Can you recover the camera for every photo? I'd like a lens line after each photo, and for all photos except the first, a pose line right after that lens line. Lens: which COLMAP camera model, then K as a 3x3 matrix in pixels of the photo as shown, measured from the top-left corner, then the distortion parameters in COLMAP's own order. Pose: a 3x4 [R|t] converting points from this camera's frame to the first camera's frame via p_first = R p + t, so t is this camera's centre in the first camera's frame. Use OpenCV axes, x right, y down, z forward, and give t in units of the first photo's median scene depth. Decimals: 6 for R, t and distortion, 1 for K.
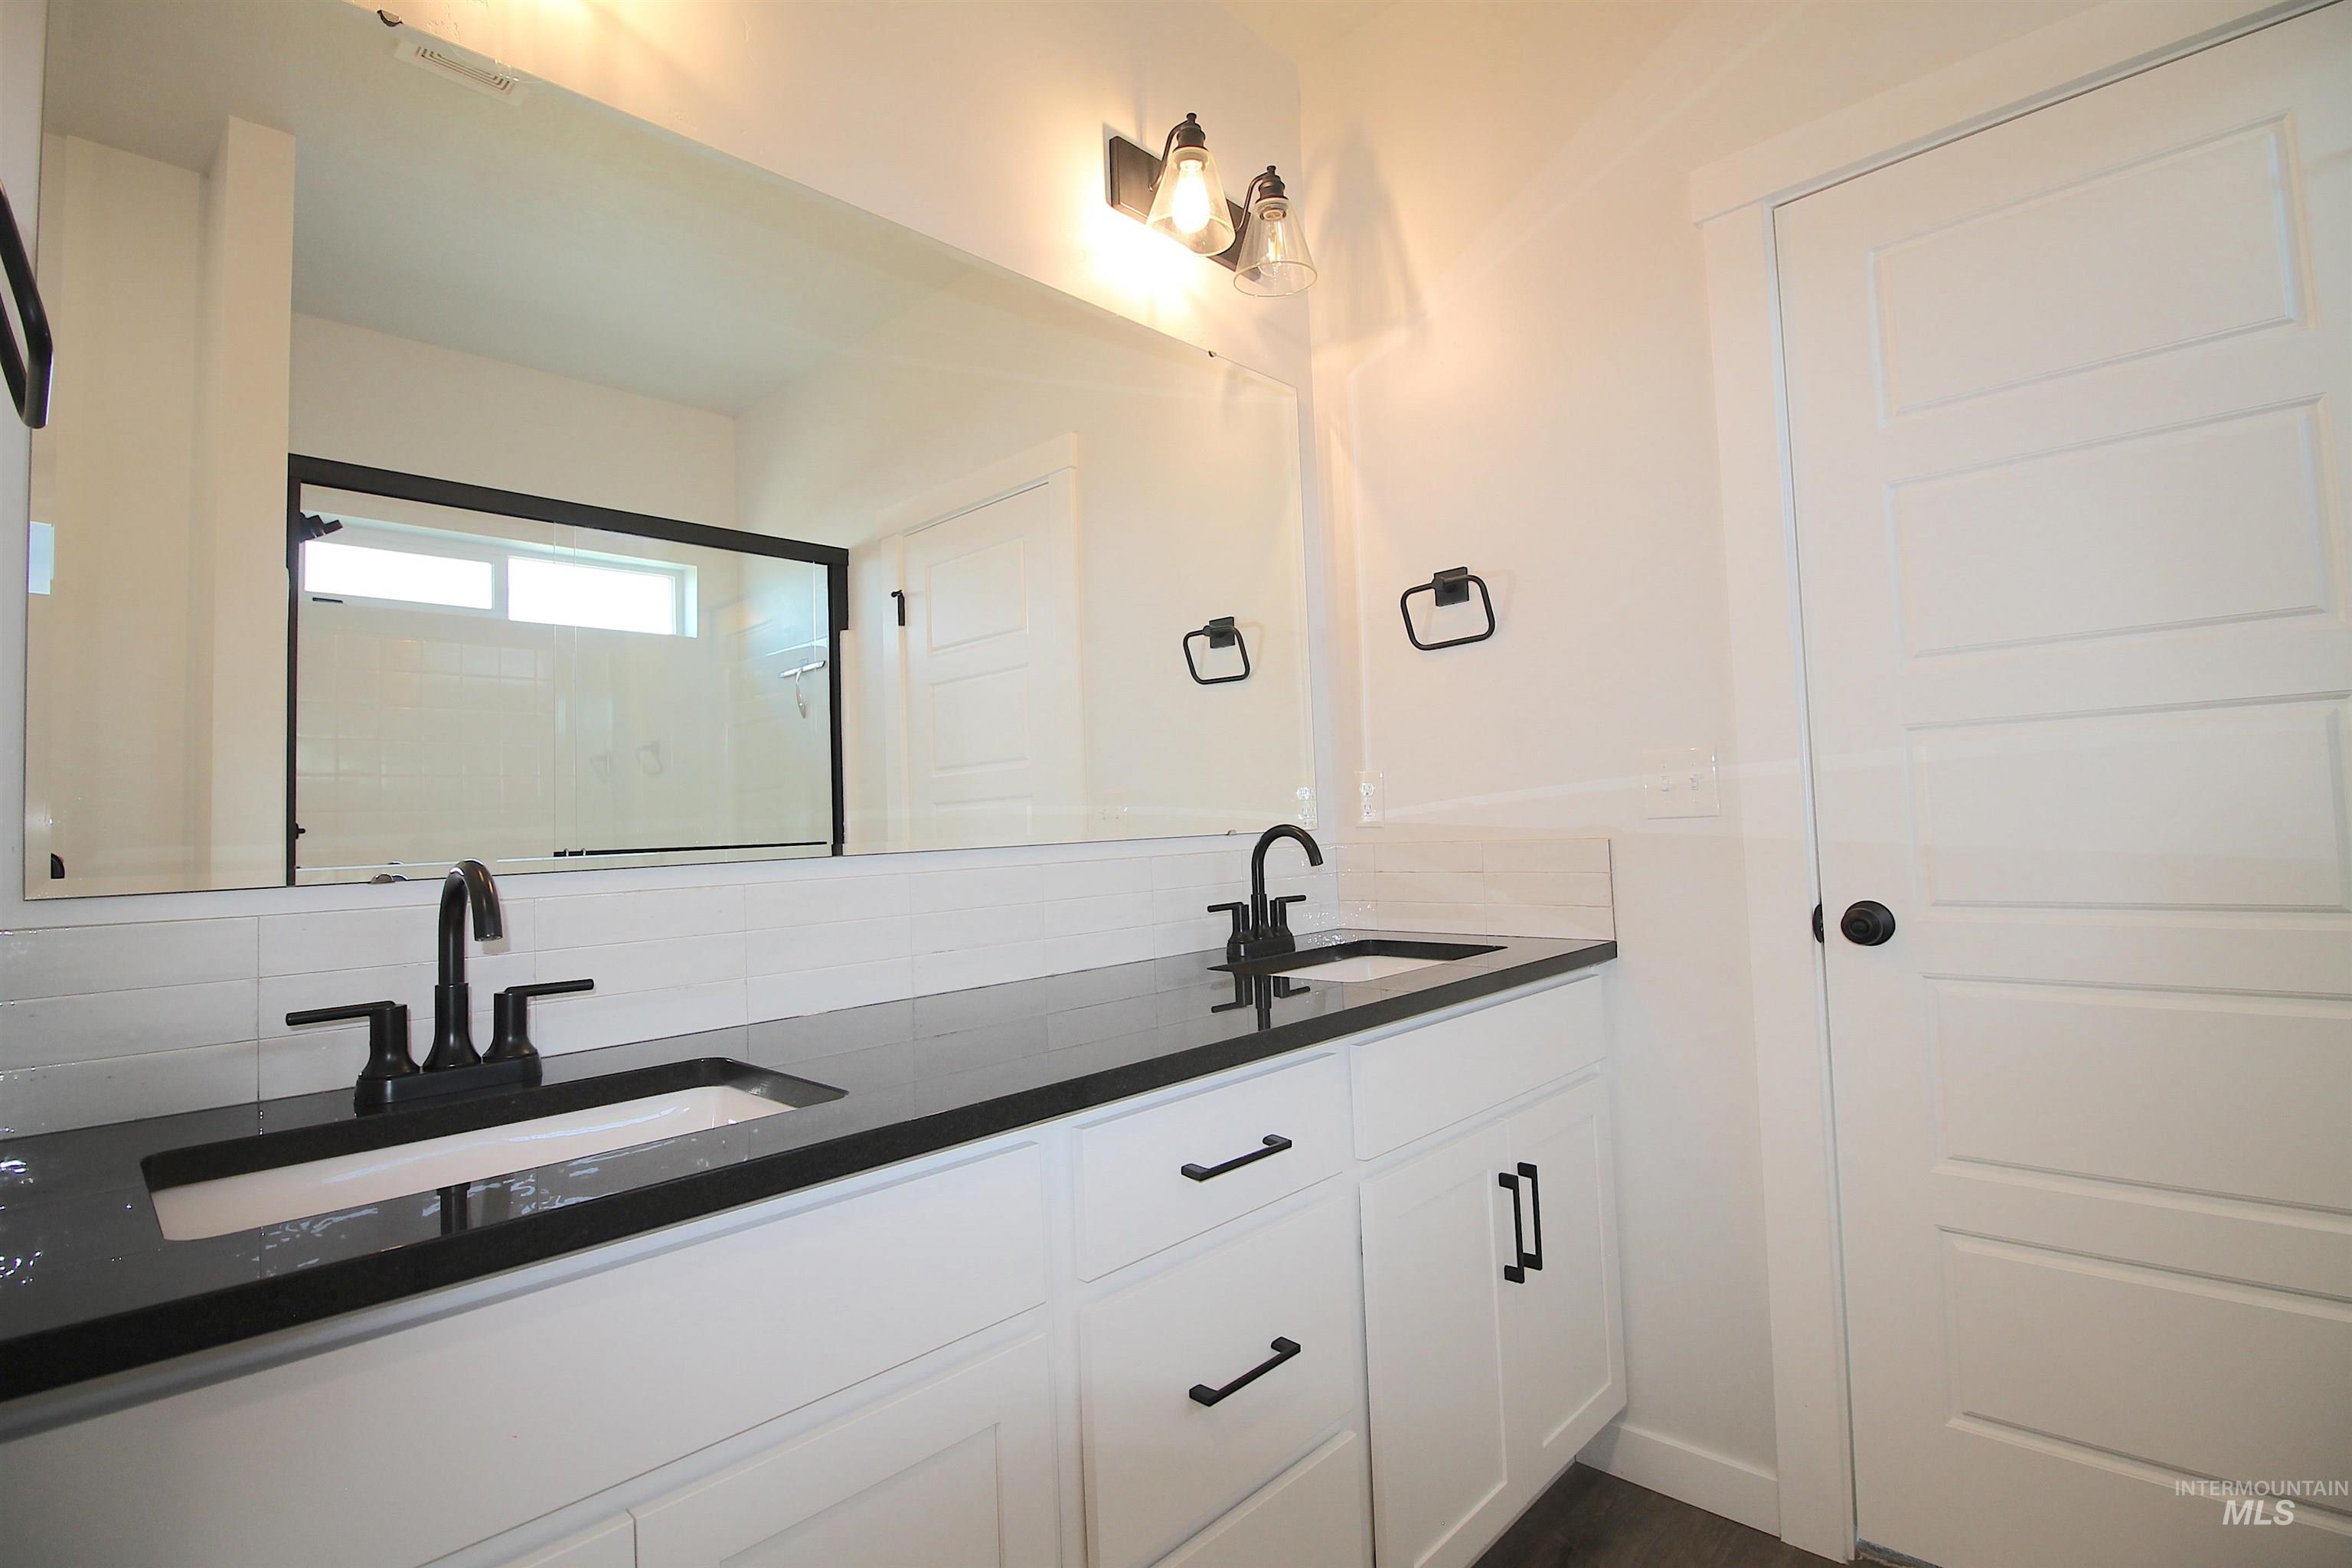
lens RADIAL K [[1092.0, 0, 1168.2], [0, 1092.0, 784.1], [0, 0, 1]] dist [-0.012668, -0.002468]
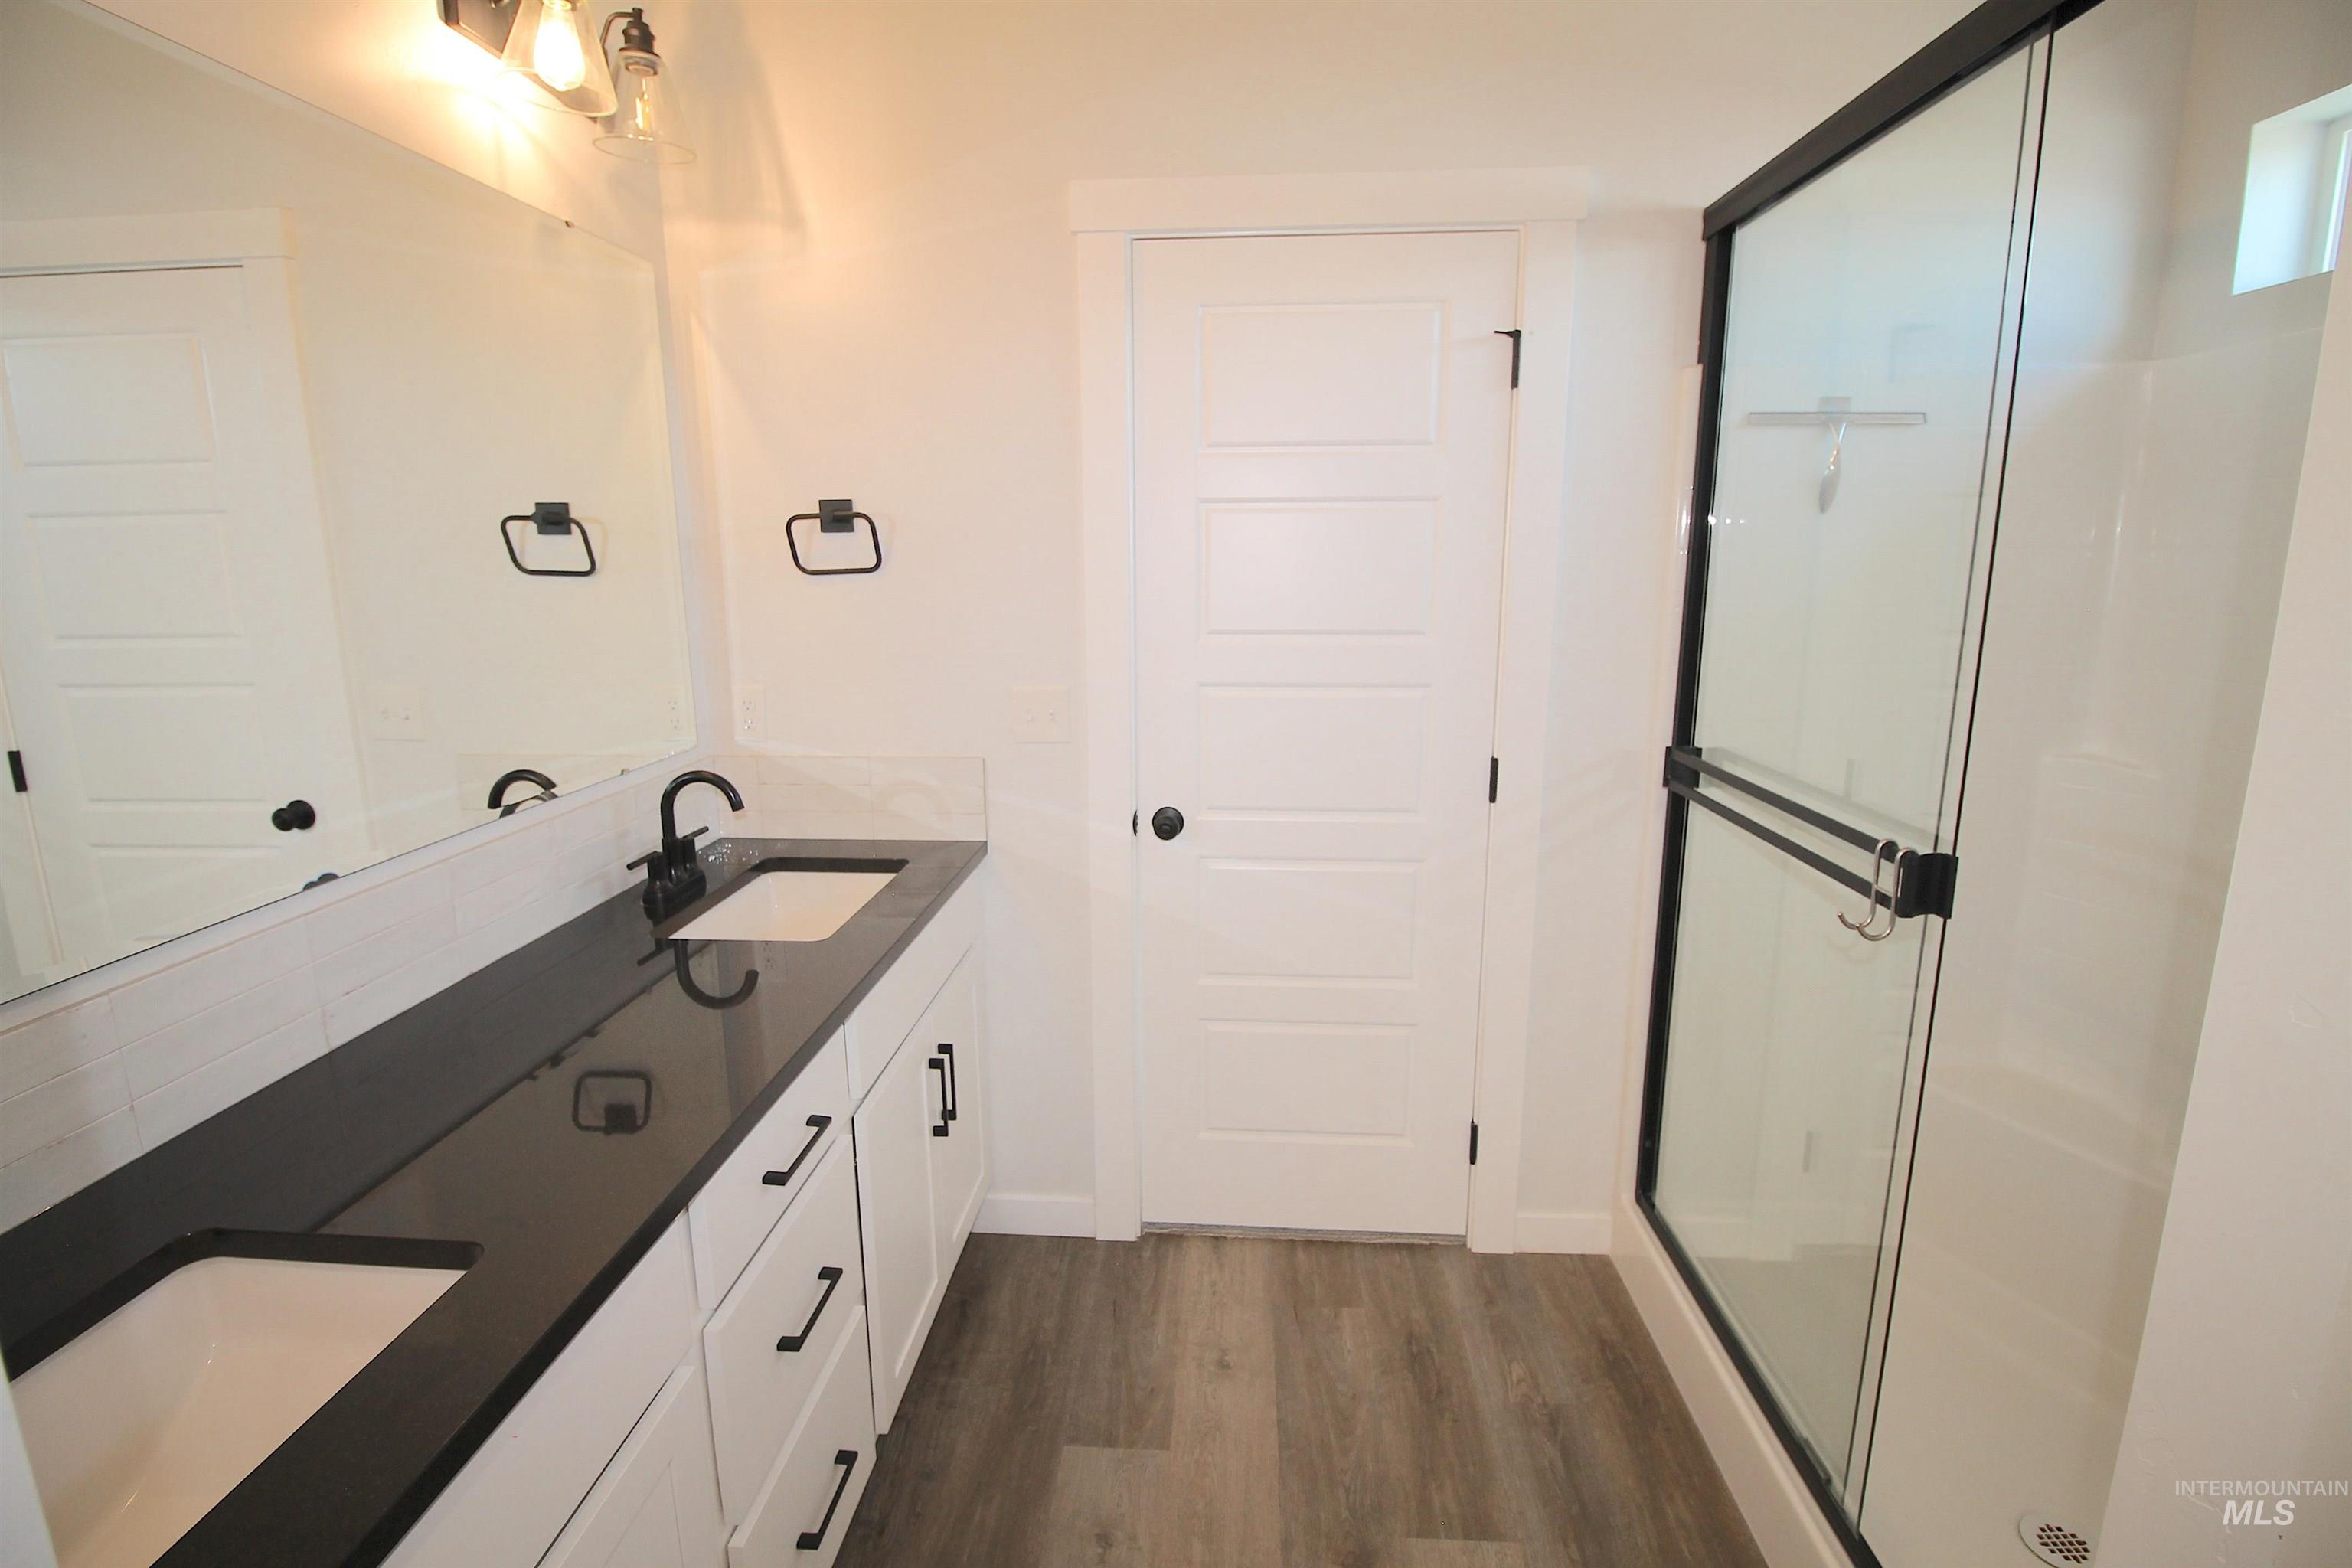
lens RADIAL K [[1092.0, 0, 1167.4], [0, 1092.0, 796.3], [0, 0, 1]] dist [-0.012668, -0.002468]
pose [[0.763737, -0.105699, 0.636815, -0.193565], [-0.047609, 0.974594, 0.218862, -0.170091], [-0.643769, -0.197471, 0.739301, -0.017115]]
